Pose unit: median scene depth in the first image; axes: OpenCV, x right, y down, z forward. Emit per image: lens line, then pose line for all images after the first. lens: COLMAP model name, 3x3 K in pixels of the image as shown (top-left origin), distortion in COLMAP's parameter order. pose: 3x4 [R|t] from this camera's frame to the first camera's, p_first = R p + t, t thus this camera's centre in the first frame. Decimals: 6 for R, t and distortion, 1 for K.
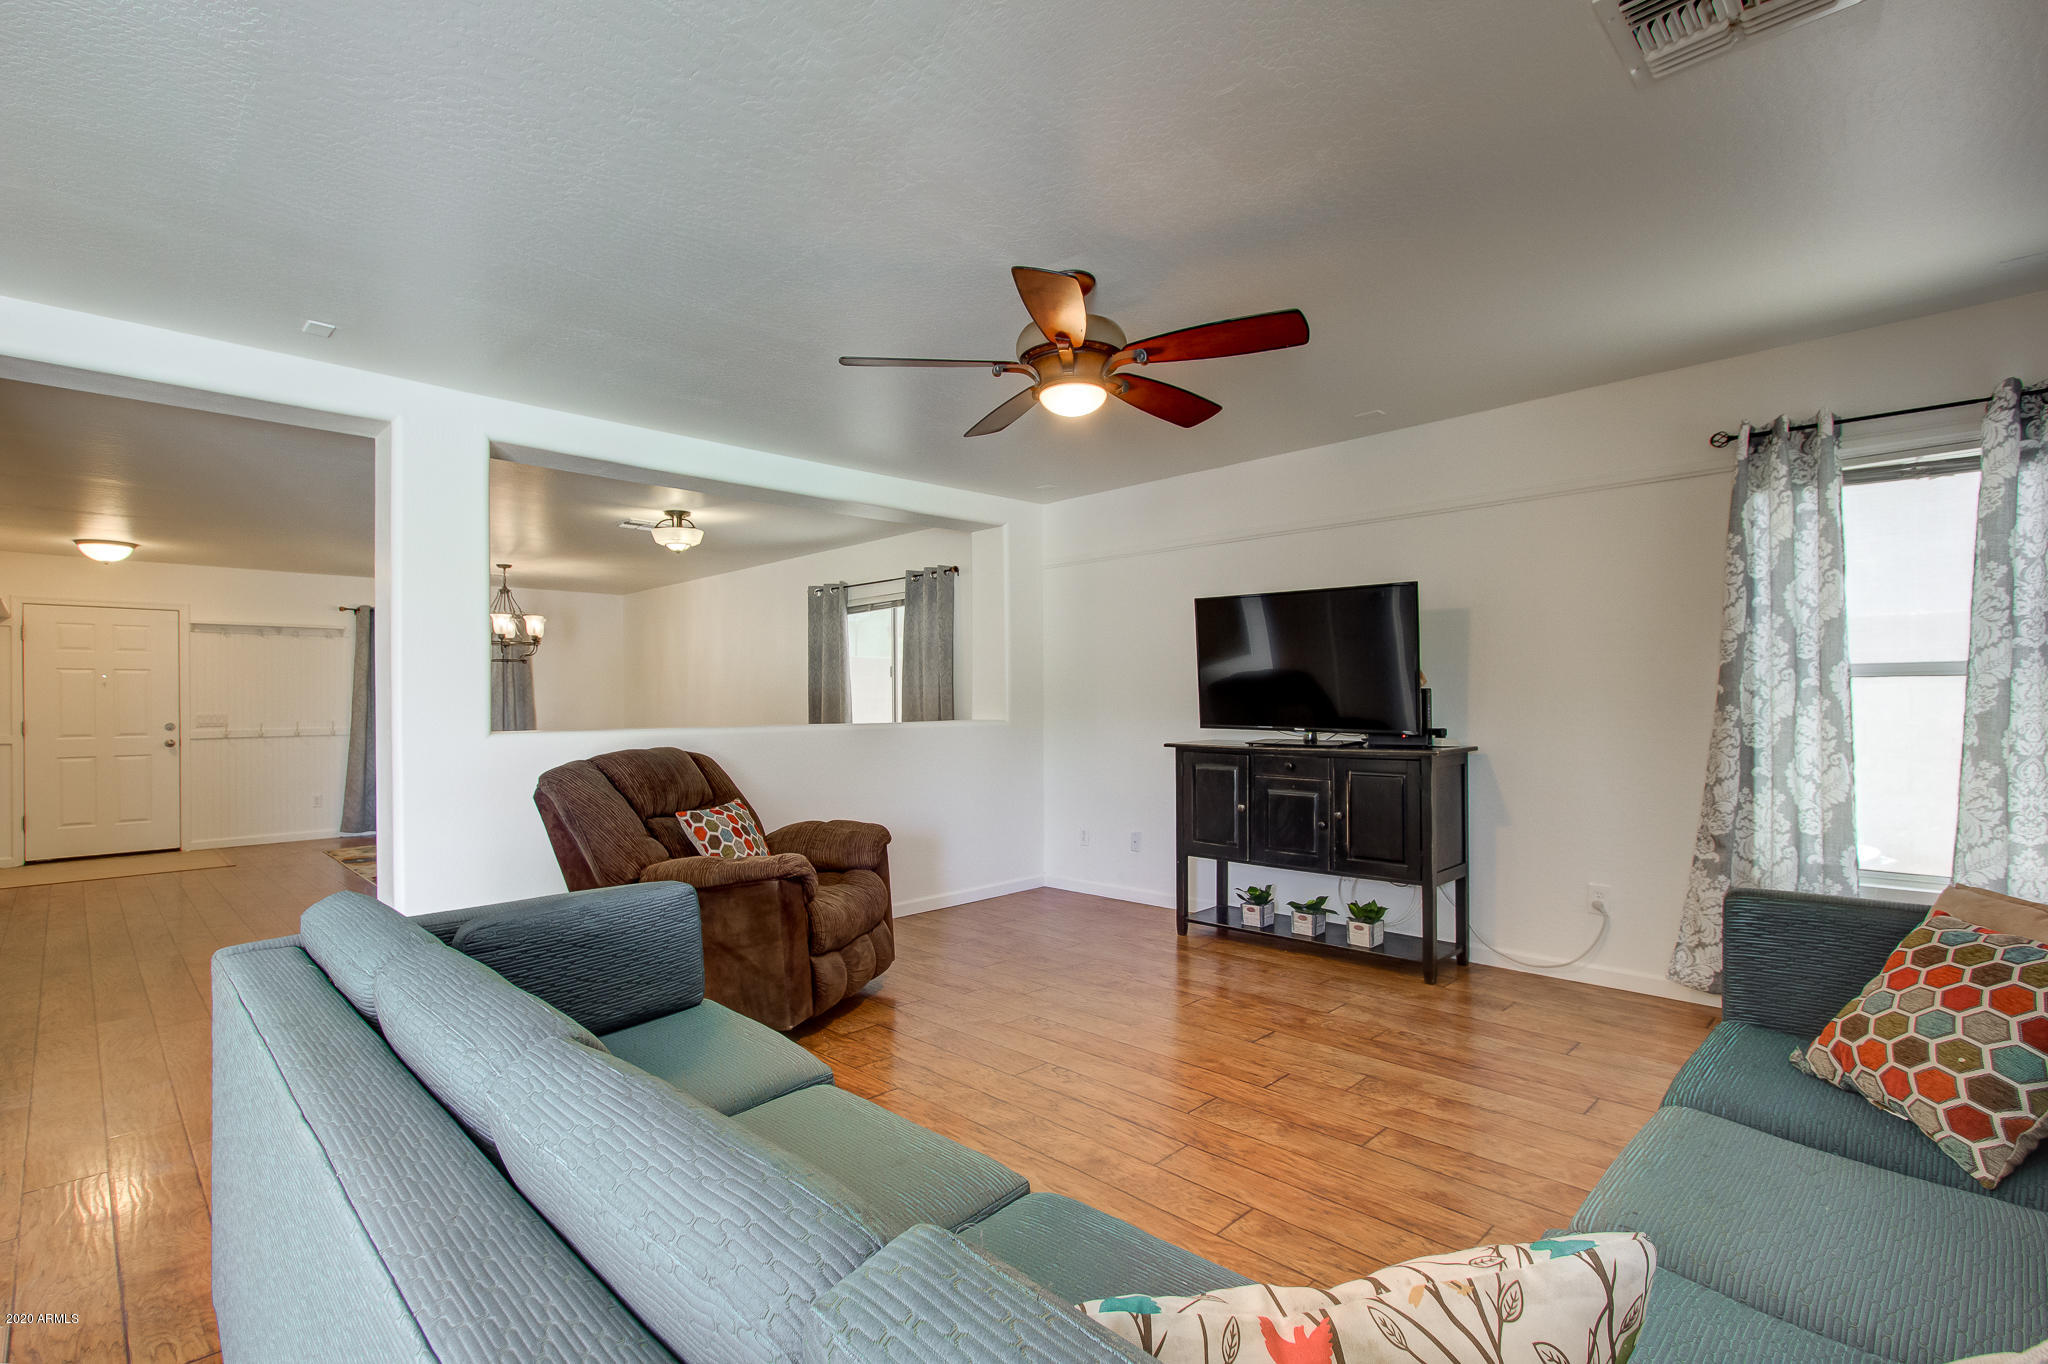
lens RADIAL K [[944.4, 0, 1022.0], [0, 944.4, 719.4], [0, 0, 1]] dist [0.000345, 0.005139]
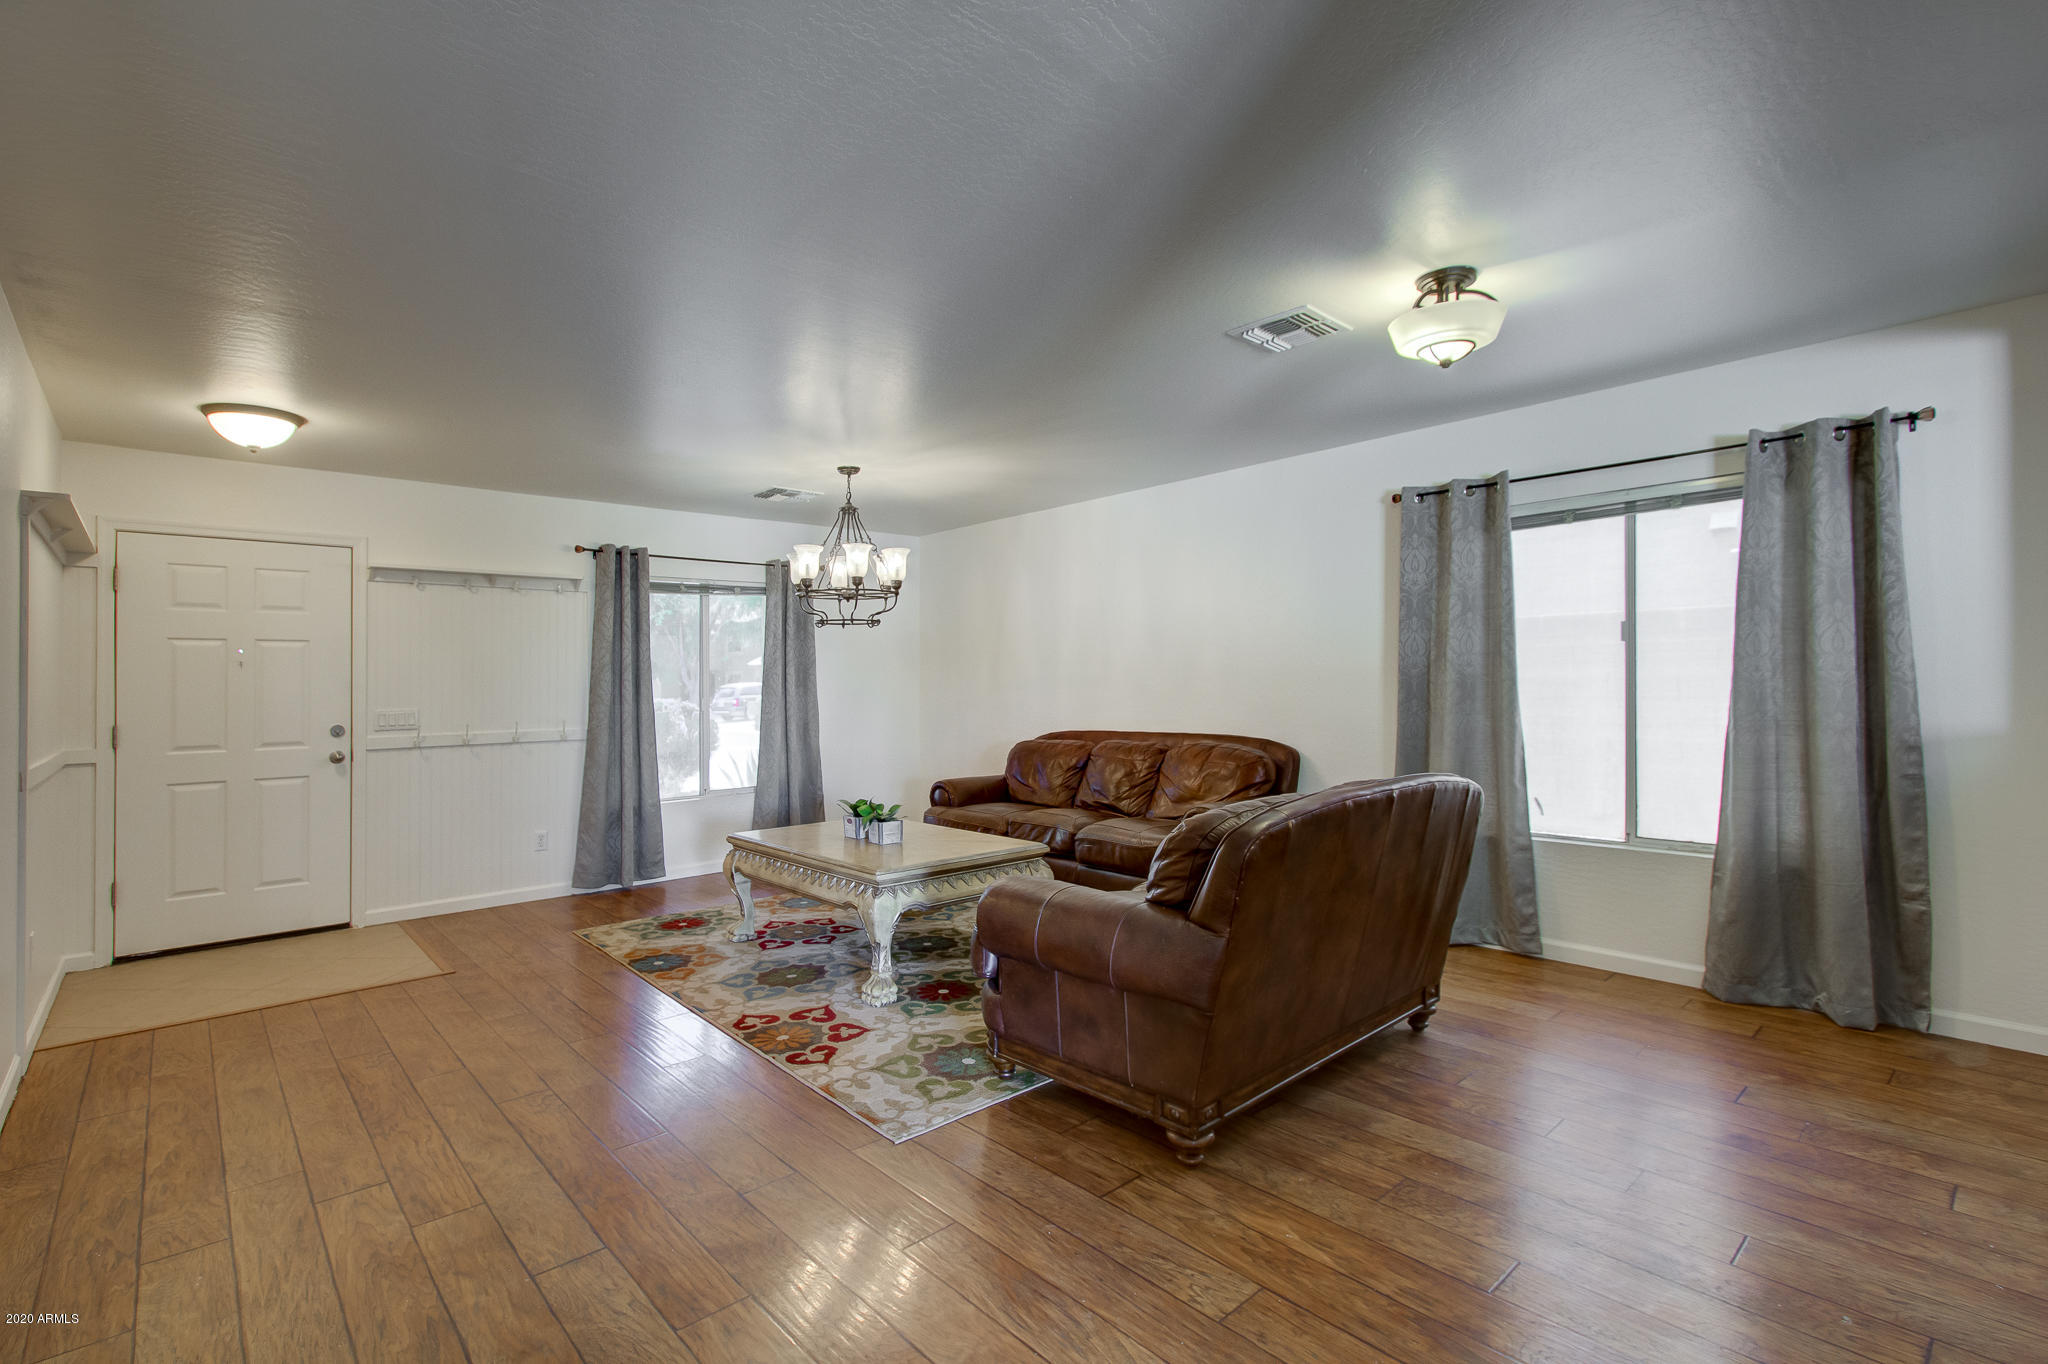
lens RADIAL K [[944.4, 0, 1029.0], [0, 944.4, 690.3], [0, 0, 1]] dist [0.000345, 0.005139]
pose [[0.998113, -0.001587, -0.061383, -0.440348], [0.000580, 0.999865, -0.016420, -0.009467], [0.061400, 0.016353, 0.997979, 0.439872]]
